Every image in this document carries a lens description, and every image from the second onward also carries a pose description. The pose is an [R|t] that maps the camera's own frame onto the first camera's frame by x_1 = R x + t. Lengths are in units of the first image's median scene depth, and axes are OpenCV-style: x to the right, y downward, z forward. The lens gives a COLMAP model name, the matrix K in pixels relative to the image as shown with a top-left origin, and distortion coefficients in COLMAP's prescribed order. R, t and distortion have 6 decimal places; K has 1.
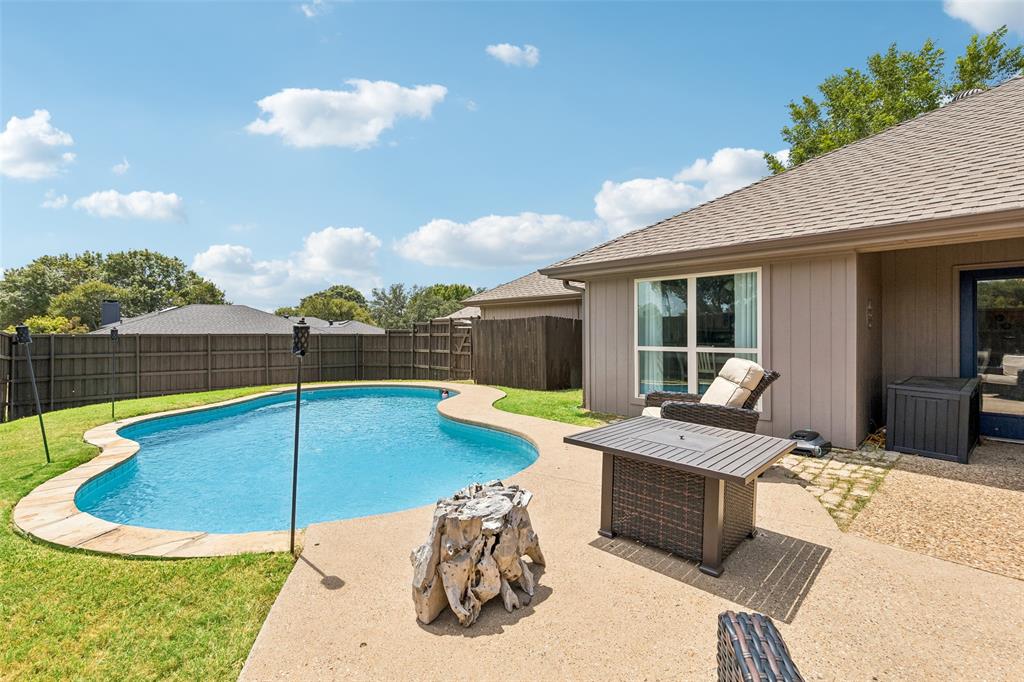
lens RADIAL K [[471.6, 0, 513.0], [0, 471.6, 336.1], [0, 0, 1]] dist [0.010051, -0.000355]
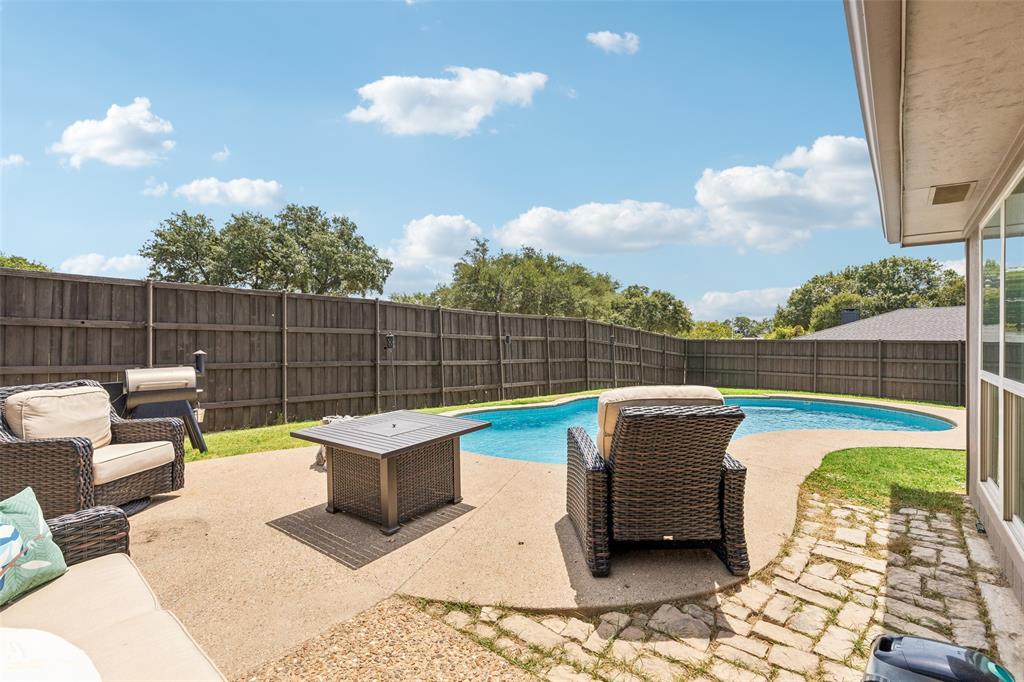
lens RADIAL K [[471.6, 0, 516.4], [0, 471.6, 338.3], [0, 0, 1]] dist [0.010051, -0.000355]
pose [[0.098969, 0.001723, -0.995089, 0.302743], [-0.010135, 0.999948, 0.000723, -0.001930], [0.995039, 0.010013, 0.098981, 0.227139]]
